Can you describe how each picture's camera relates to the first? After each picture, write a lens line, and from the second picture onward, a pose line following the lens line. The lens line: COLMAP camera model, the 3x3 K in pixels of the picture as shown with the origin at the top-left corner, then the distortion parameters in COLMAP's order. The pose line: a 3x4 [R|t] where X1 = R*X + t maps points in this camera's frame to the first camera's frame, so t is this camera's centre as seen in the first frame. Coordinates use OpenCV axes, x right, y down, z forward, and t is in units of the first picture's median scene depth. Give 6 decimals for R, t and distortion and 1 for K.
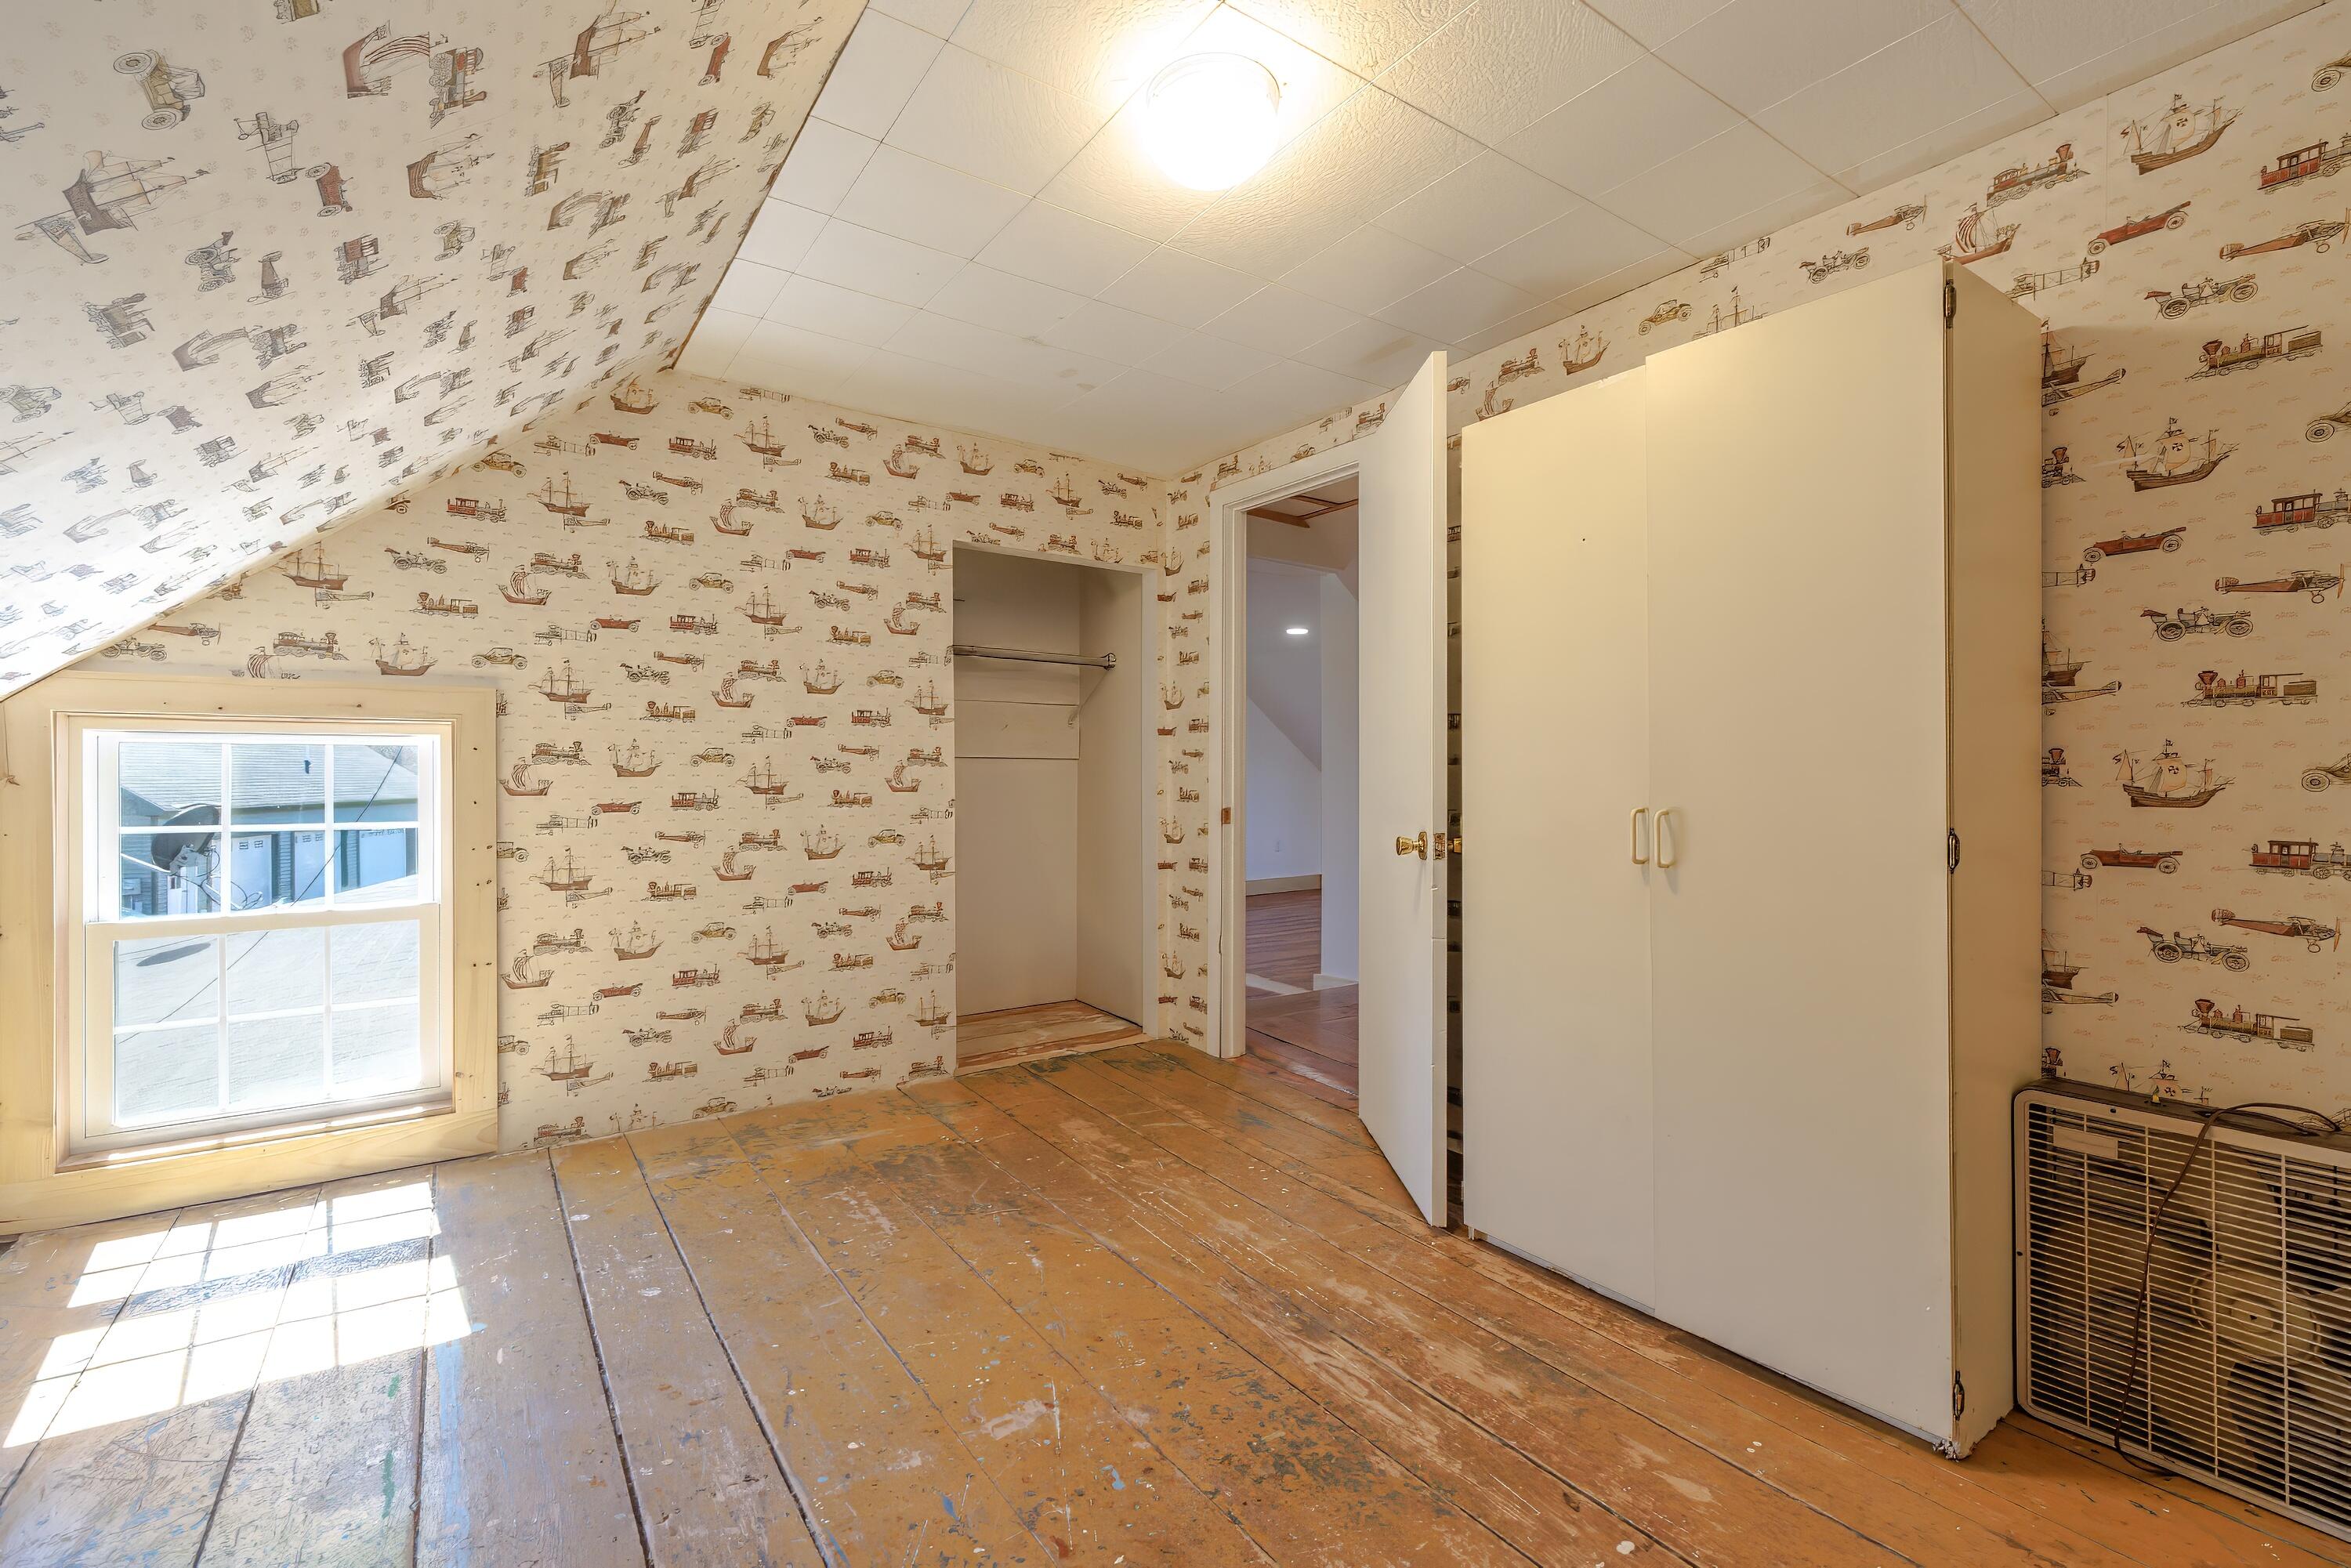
lens RADIAL K [[1024.5, 0, 1175.5], [0, 1024.5, 771.8], [0, 0, 1]] dist [0.000359, 0.000514]
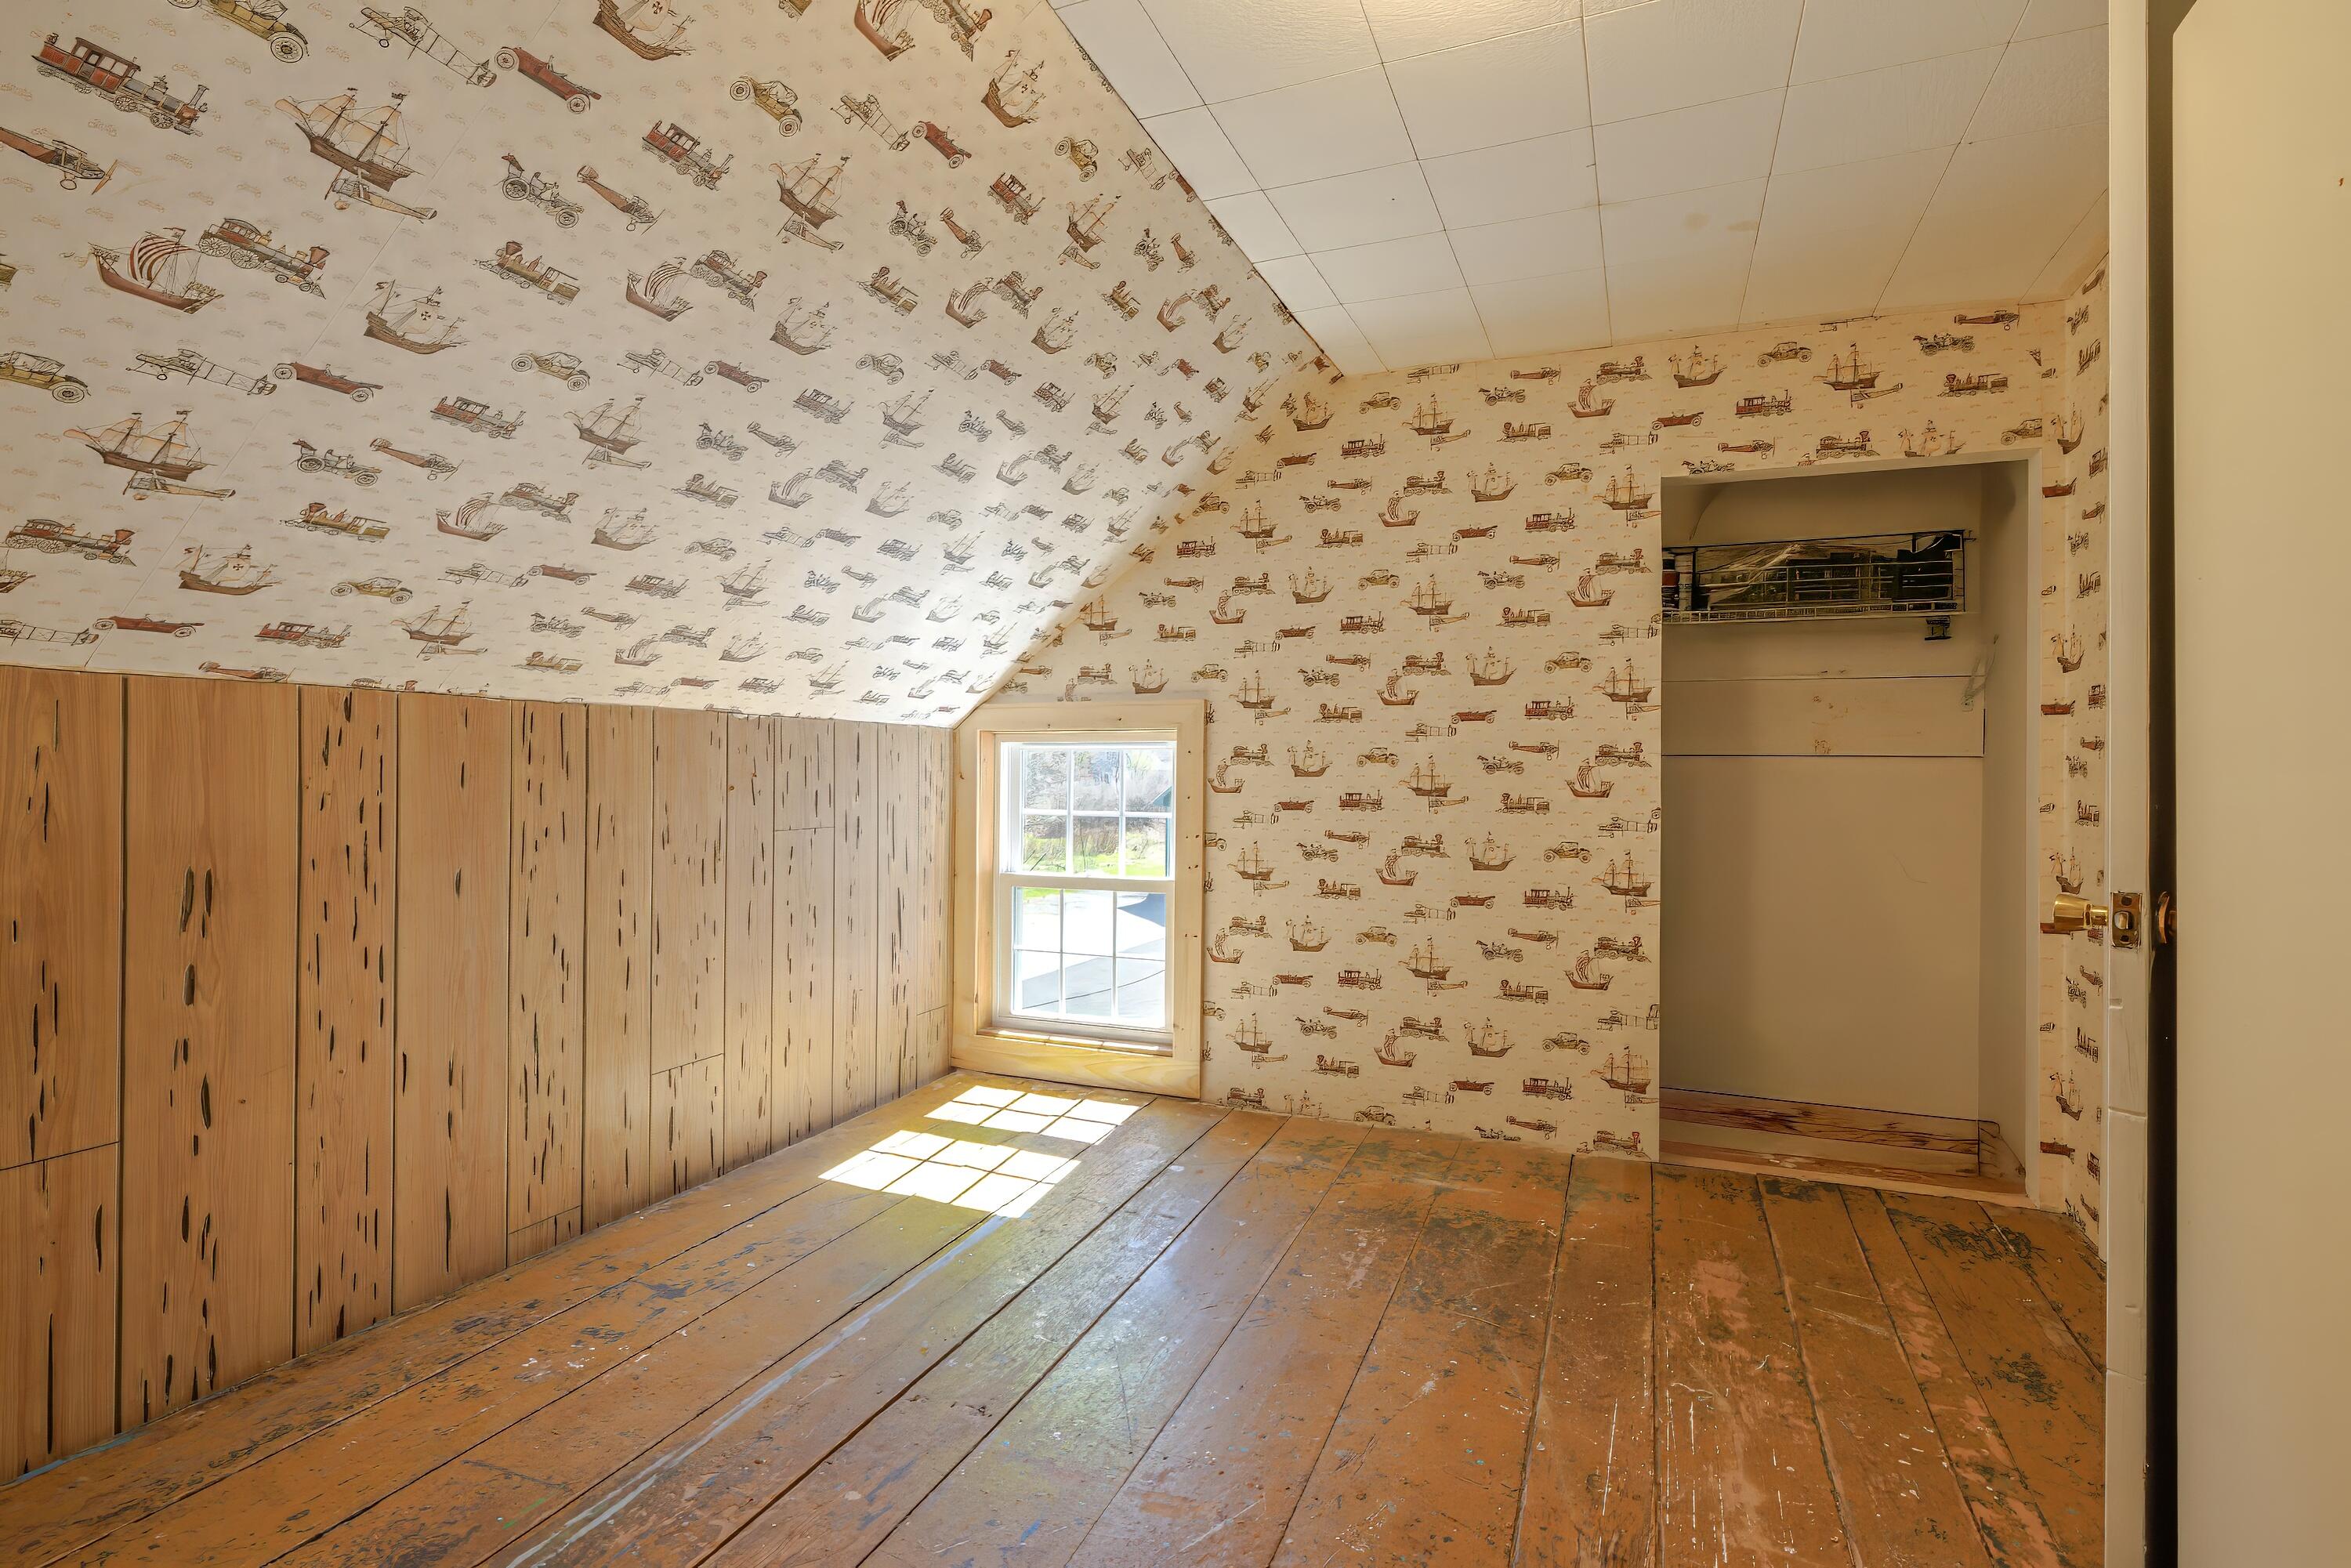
lens RADIAL K [[1123.0, 0, 1177.7], [0, 1123.0, 767.3], [0, 0, 1]] dist [-0.009510, 0.001053]
pose [[0.537460, -0.004756, -0.843276, 0.371683], [-0.006069, 0.999936, -0.009508, 0.007022], [0.843267, 0.010228, 0.537397, 0.276572]]
